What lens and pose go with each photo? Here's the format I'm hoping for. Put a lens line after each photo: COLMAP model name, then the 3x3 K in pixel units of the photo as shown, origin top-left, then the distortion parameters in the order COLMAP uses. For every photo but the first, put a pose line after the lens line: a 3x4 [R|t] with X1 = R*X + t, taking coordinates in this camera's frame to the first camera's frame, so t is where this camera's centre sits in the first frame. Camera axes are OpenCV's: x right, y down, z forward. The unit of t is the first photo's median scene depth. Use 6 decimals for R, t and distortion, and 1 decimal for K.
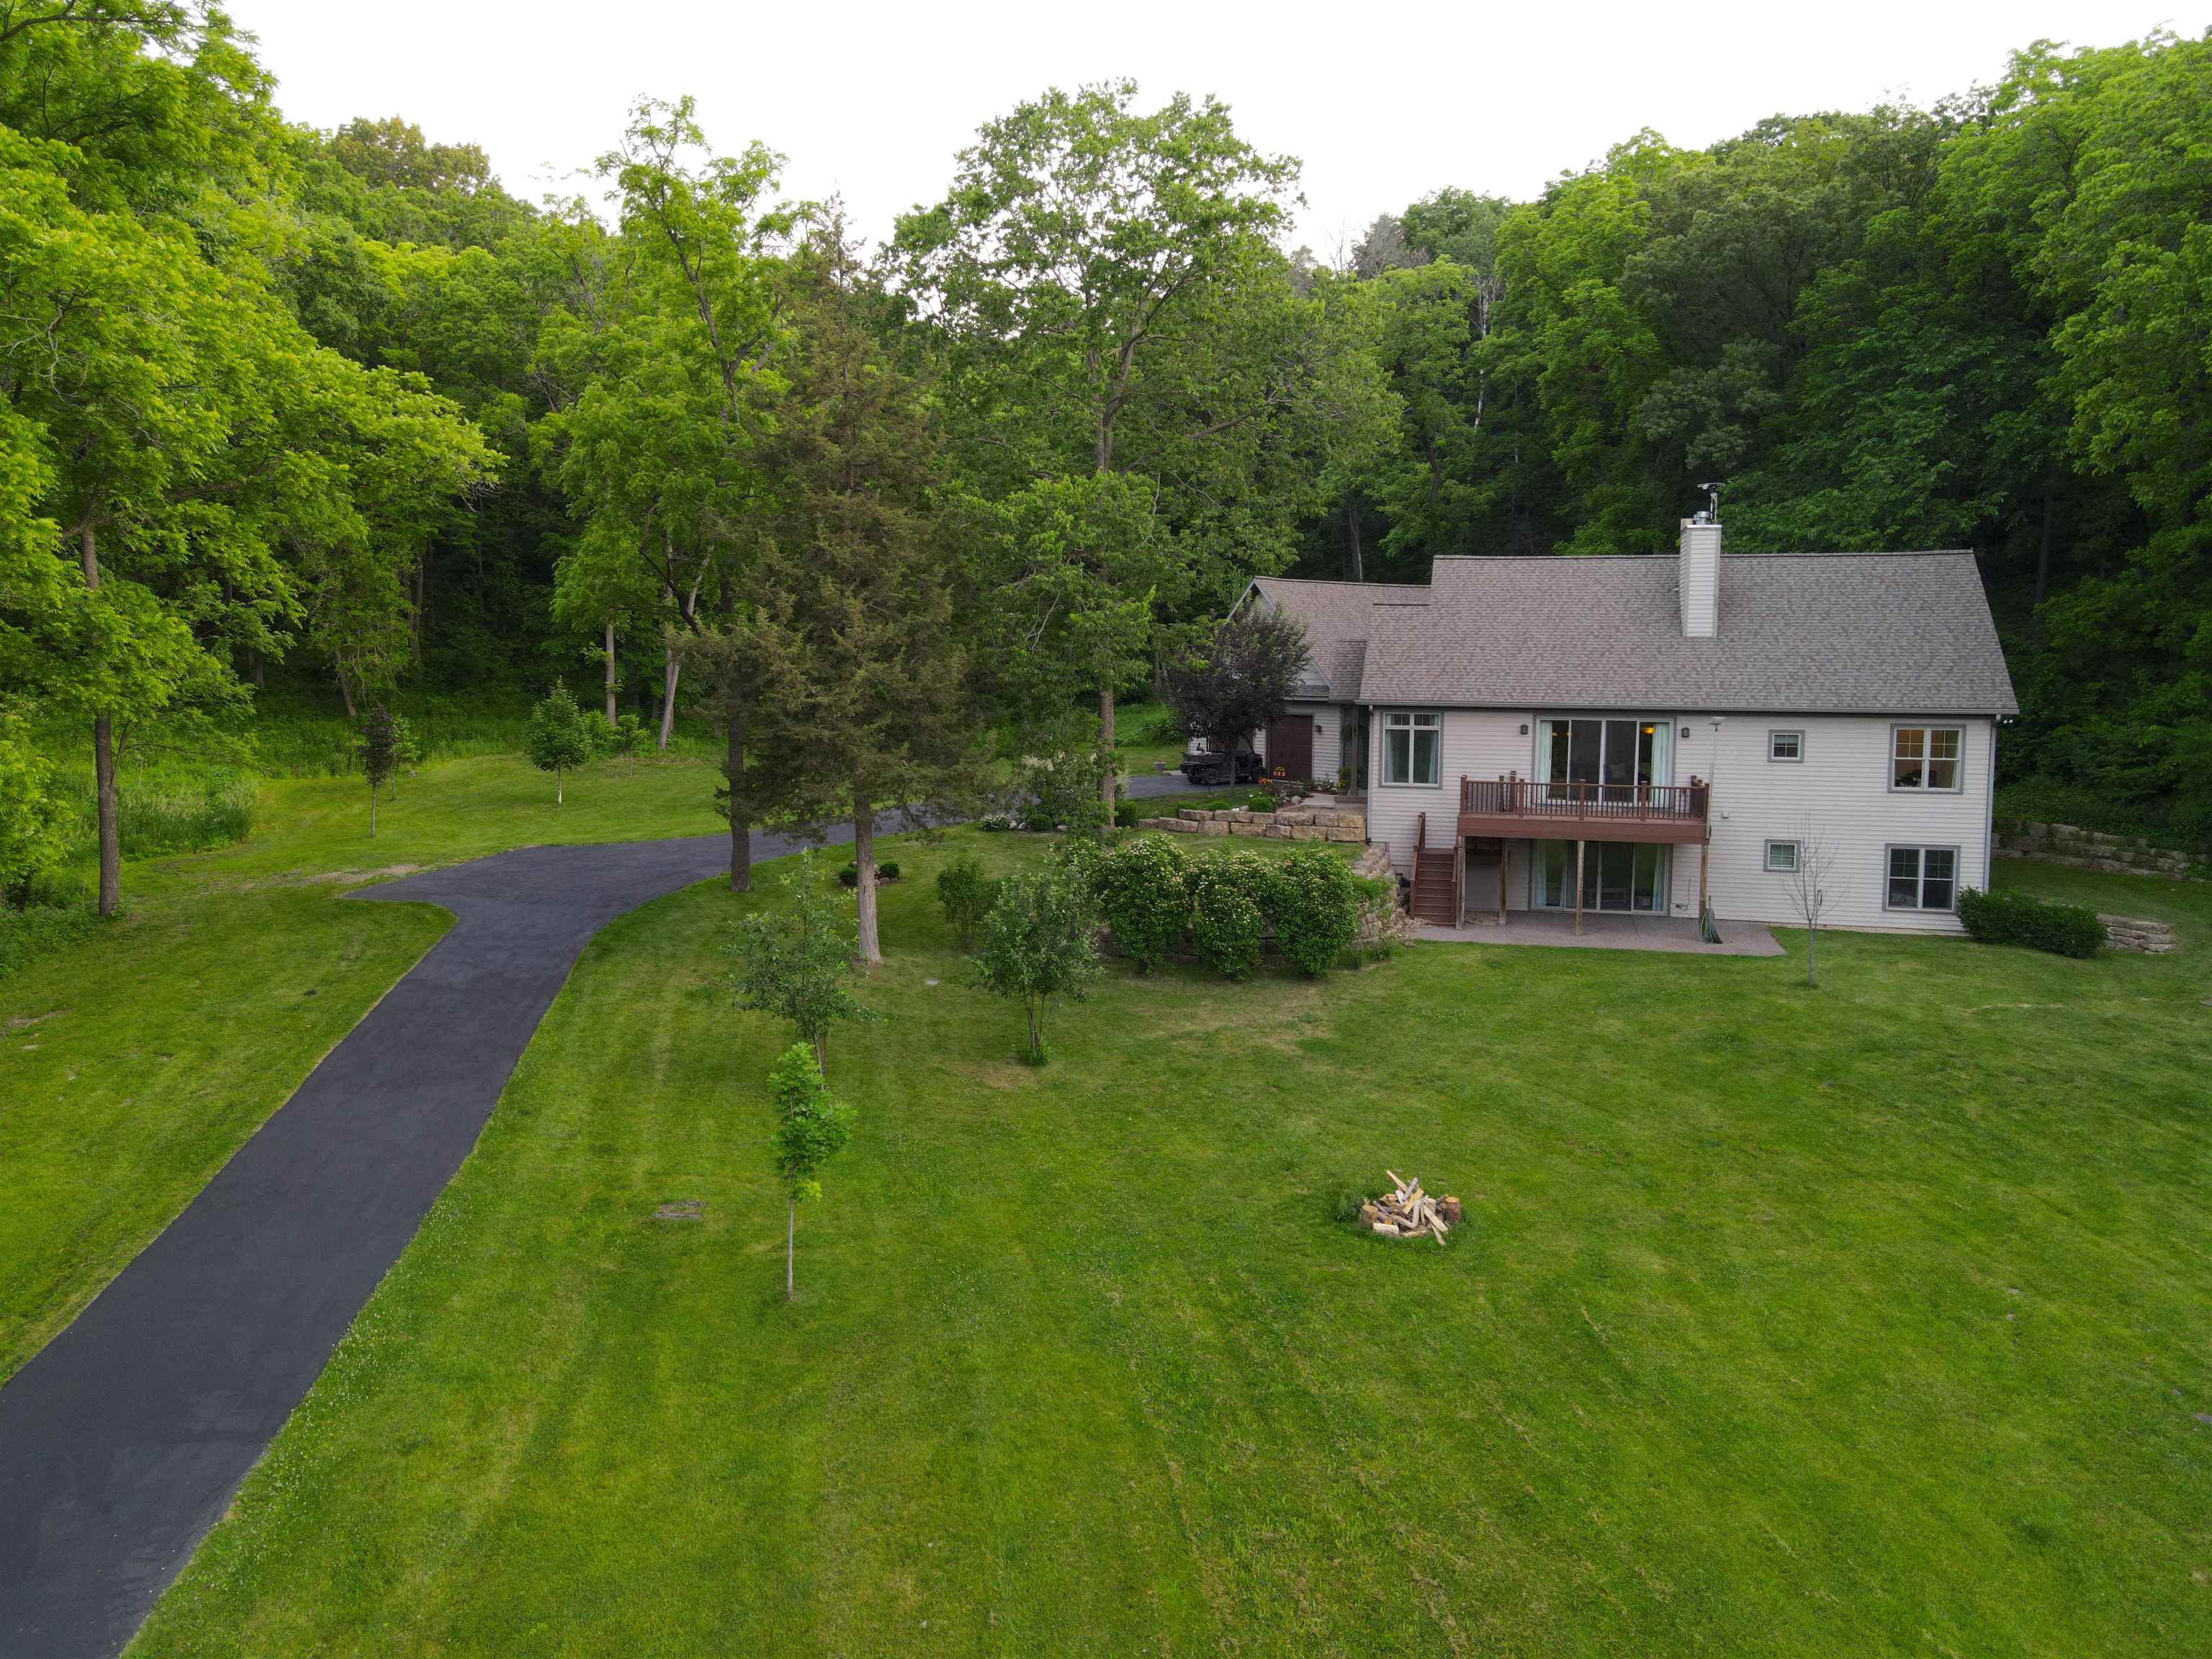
lens RADIAL K [[1601.3, 0, 1106.0], [0, 1601.3, 829.5], [0, 0, 1]] dist [-0.037599, 0.107148]
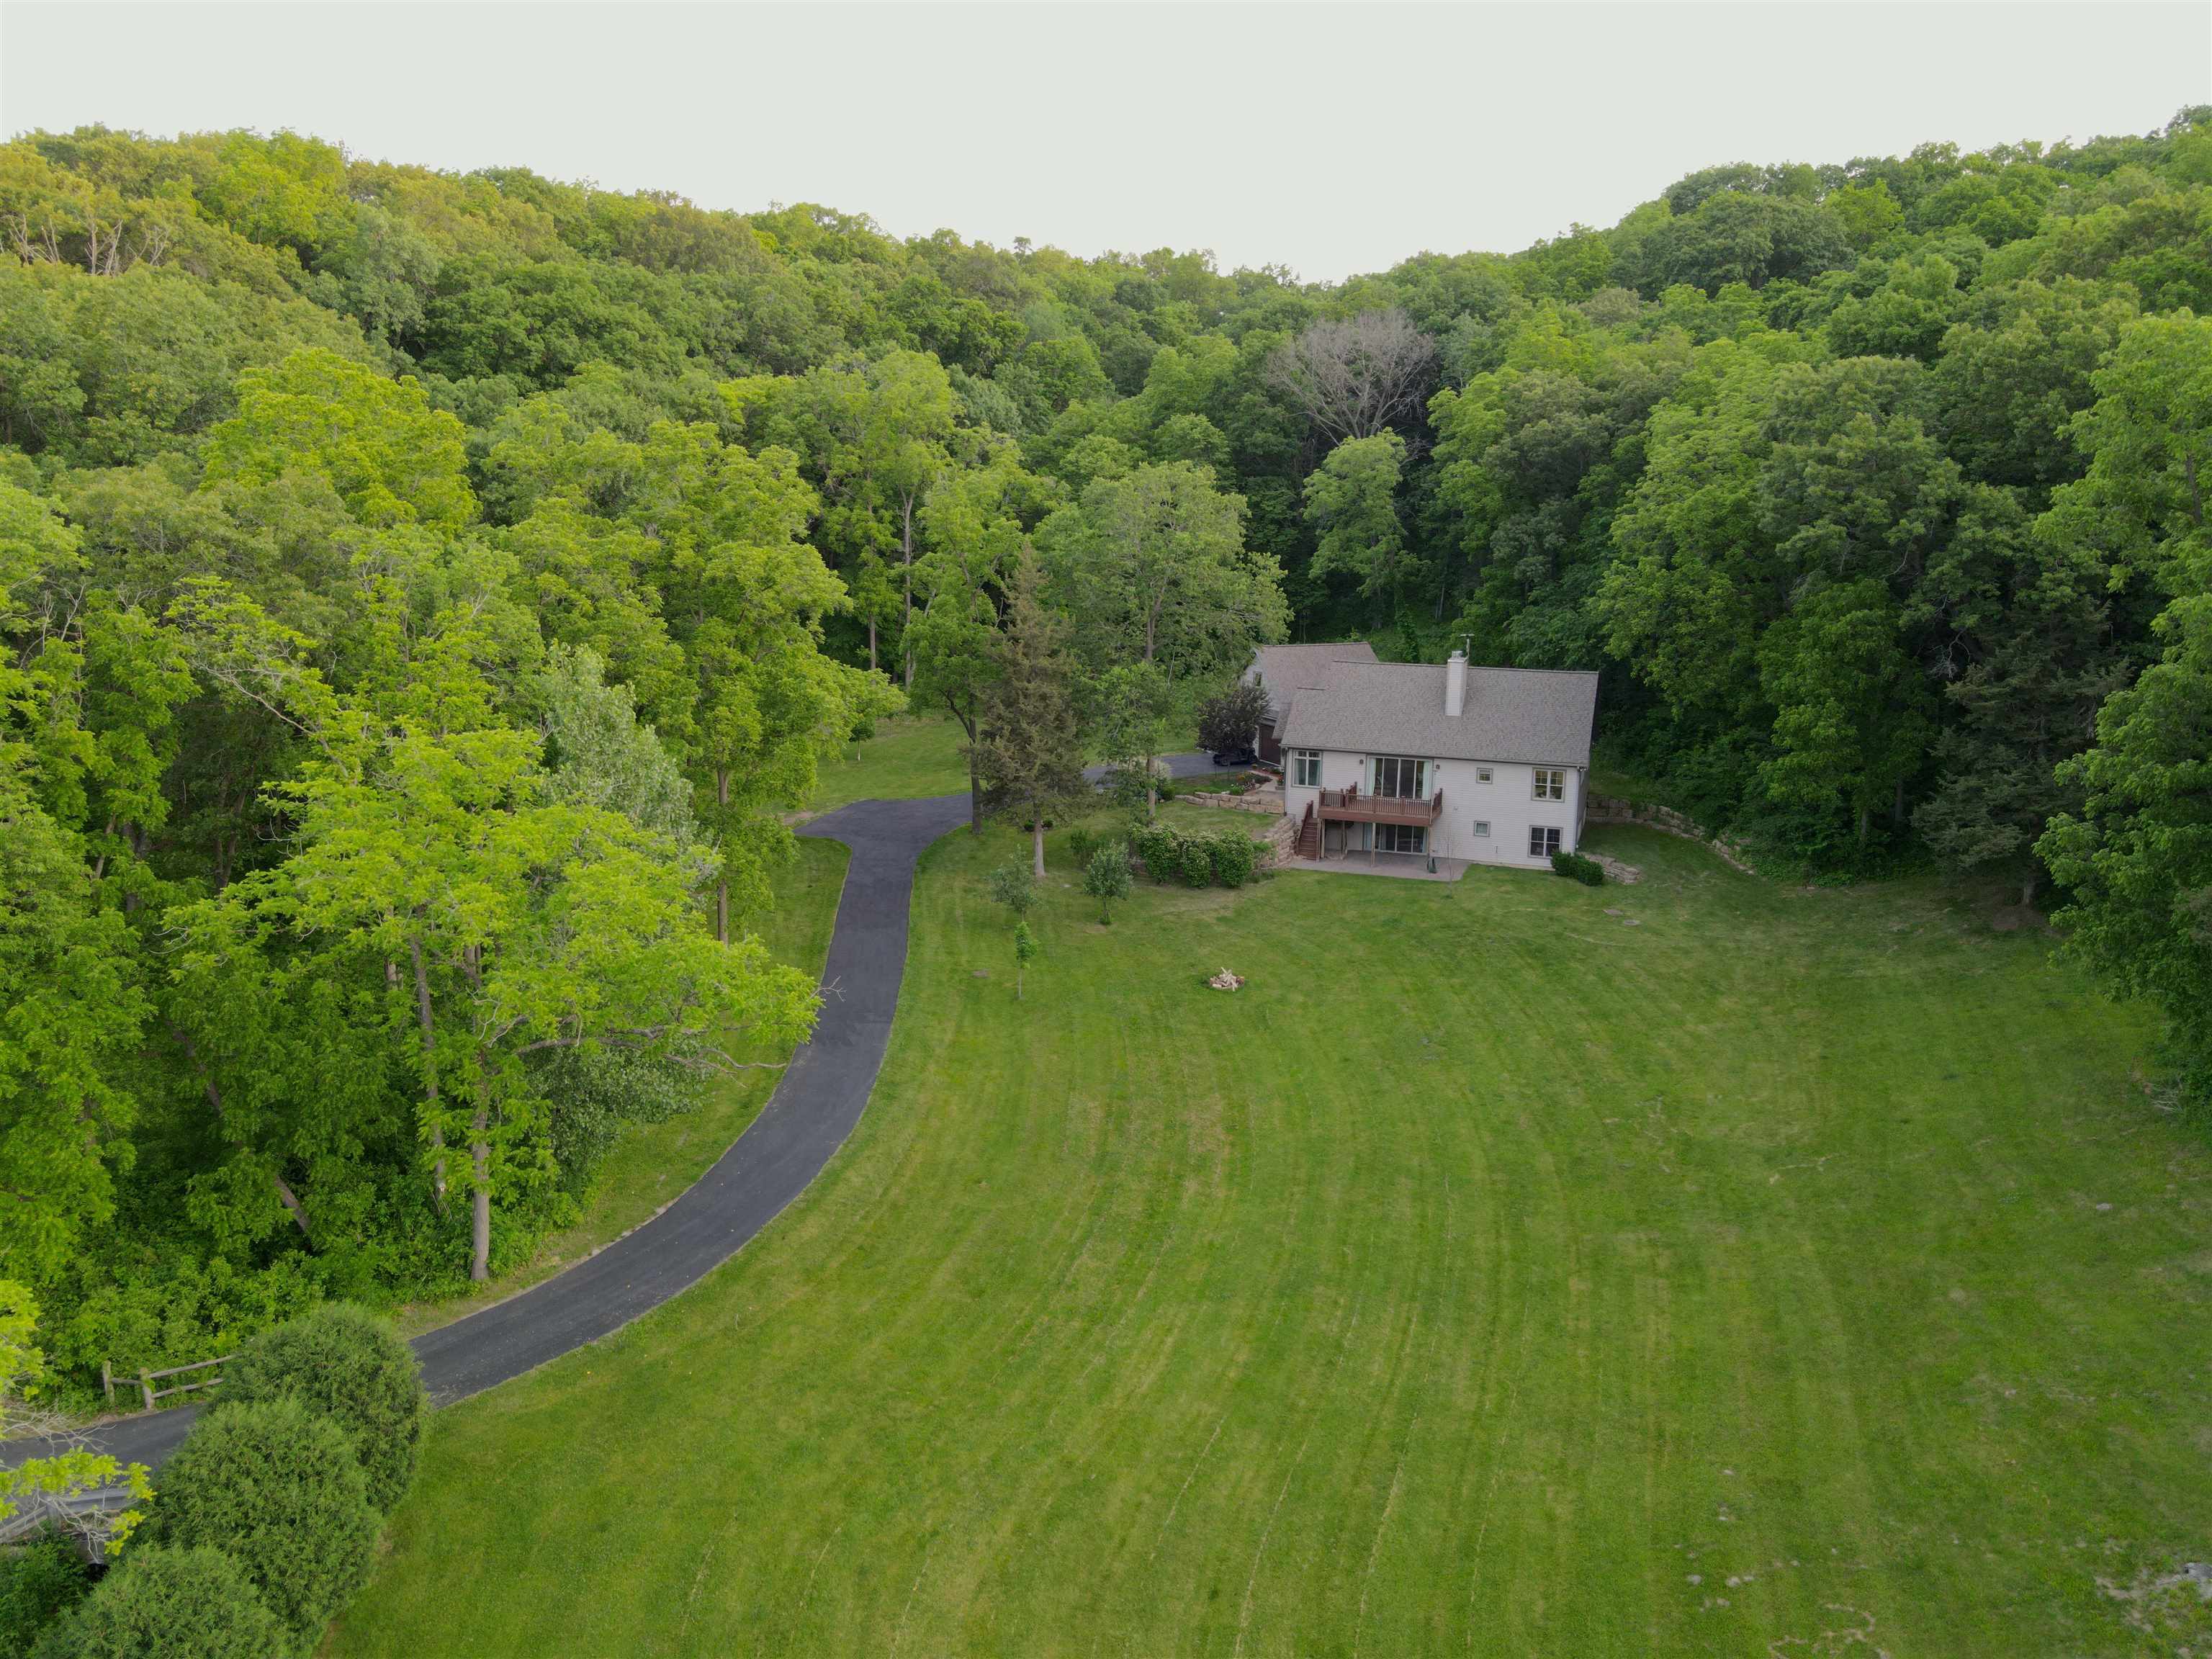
lens RADIAL K [[1615.6, 0, 1100.9], [0, 1615.6, 817.0], [0, 0, 1]] dist [0.012712, 0.007556]
pose [[0.995155, 0.018229, -0.096610, 0.141995], [-0.008617, 0.995052, 0.098984, -0.204615], [0.097936, -0.097672, 0.990388, -1.124934]]
